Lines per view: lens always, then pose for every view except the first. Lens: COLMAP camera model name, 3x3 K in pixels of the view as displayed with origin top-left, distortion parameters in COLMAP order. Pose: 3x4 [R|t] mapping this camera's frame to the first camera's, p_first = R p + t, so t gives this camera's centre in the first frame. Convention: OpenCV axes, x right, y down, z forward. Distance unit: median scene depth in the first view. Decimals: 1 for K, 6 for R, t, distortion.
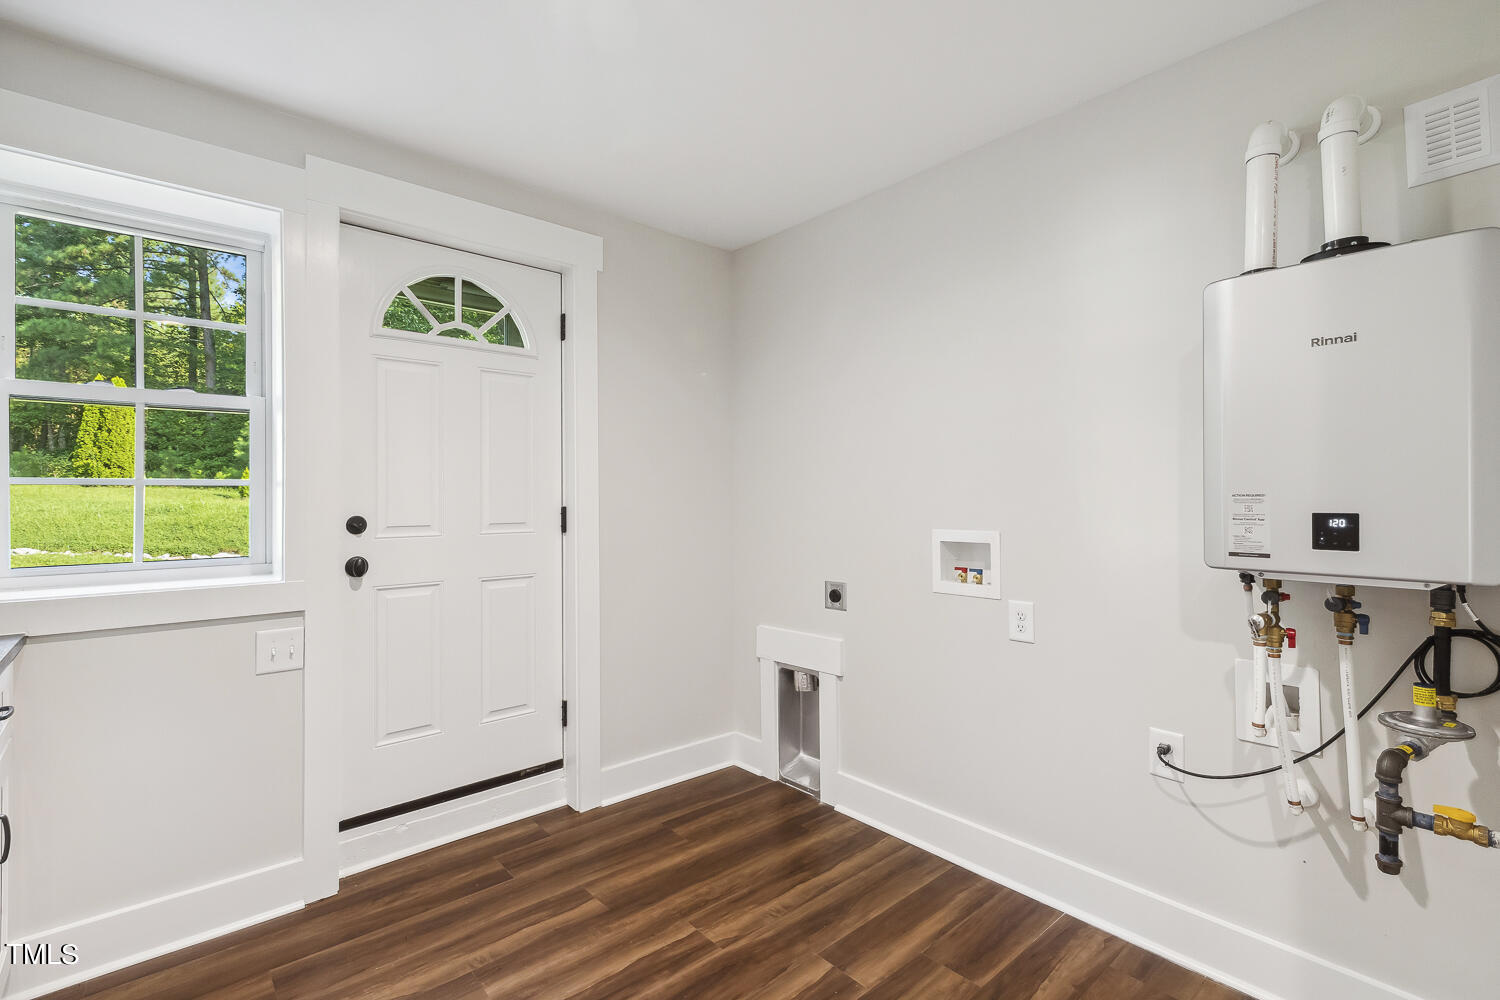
lens RADIAL K [[682.9, 0, 747.2], [0, 682.9, 496.4], [0, 0, 1]] dist [0.002211, 0.000066]
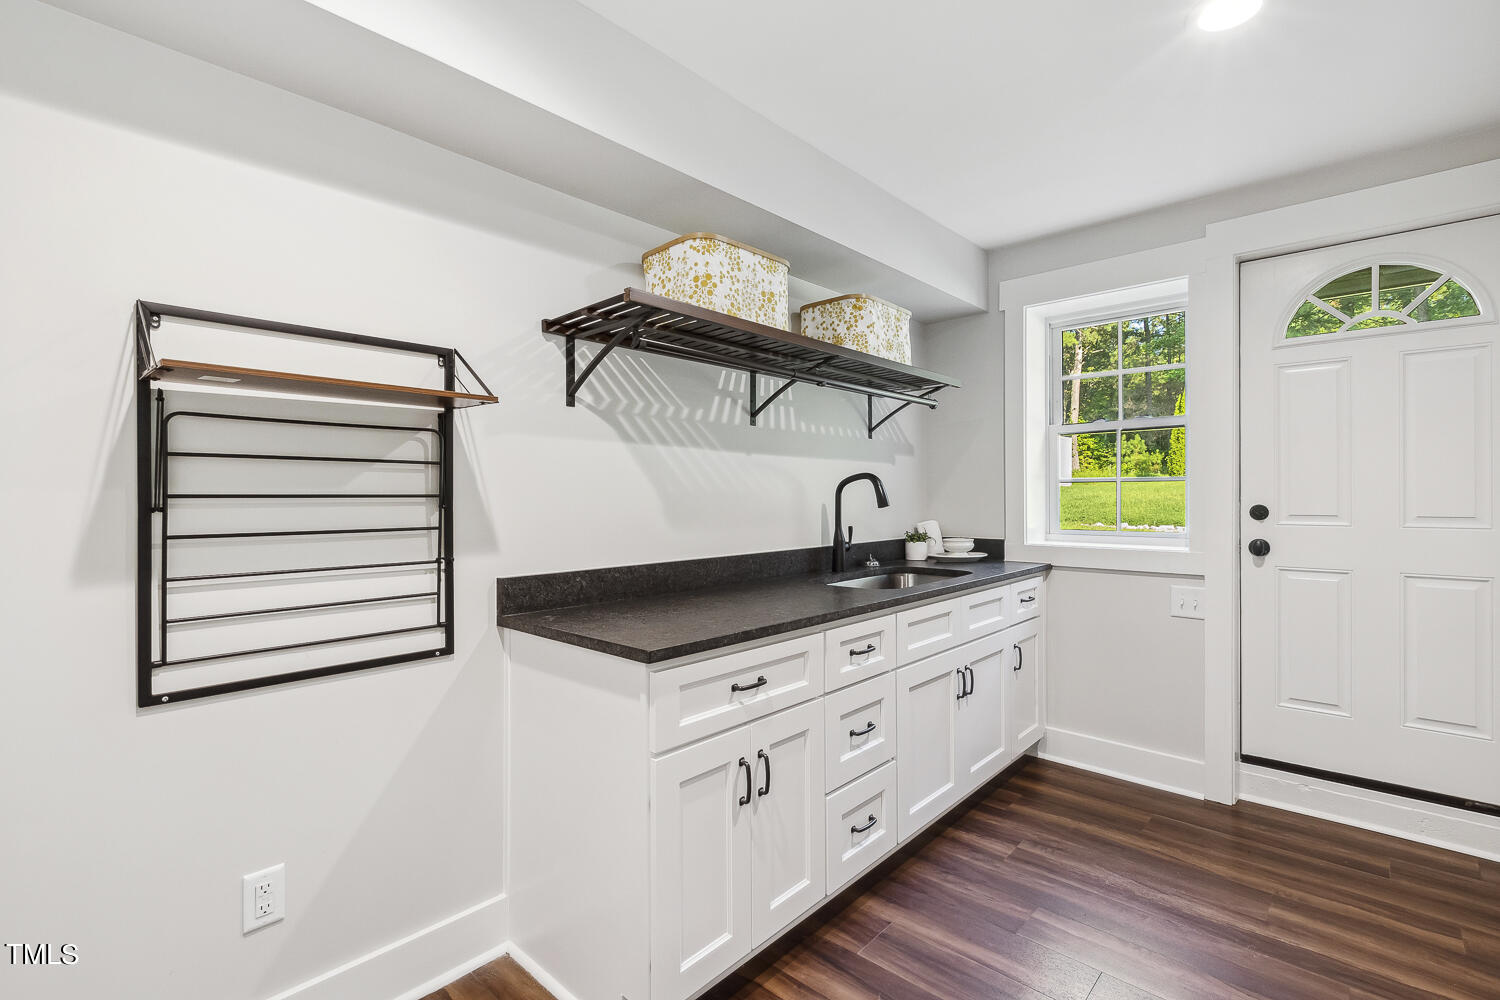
lens RADIAL K [[682.9, 0, 747.2], [0, 682.9, 496.4], [0, 0, 1]] dist [0.002211, 0.000066]
pose [[0.102922, 0.003394, -0.994684, 0.541960], [0.008509, 0.999955, 0.004292, 0.001579], [0.994653, -0.008905, 0.102889, -0.006806]]
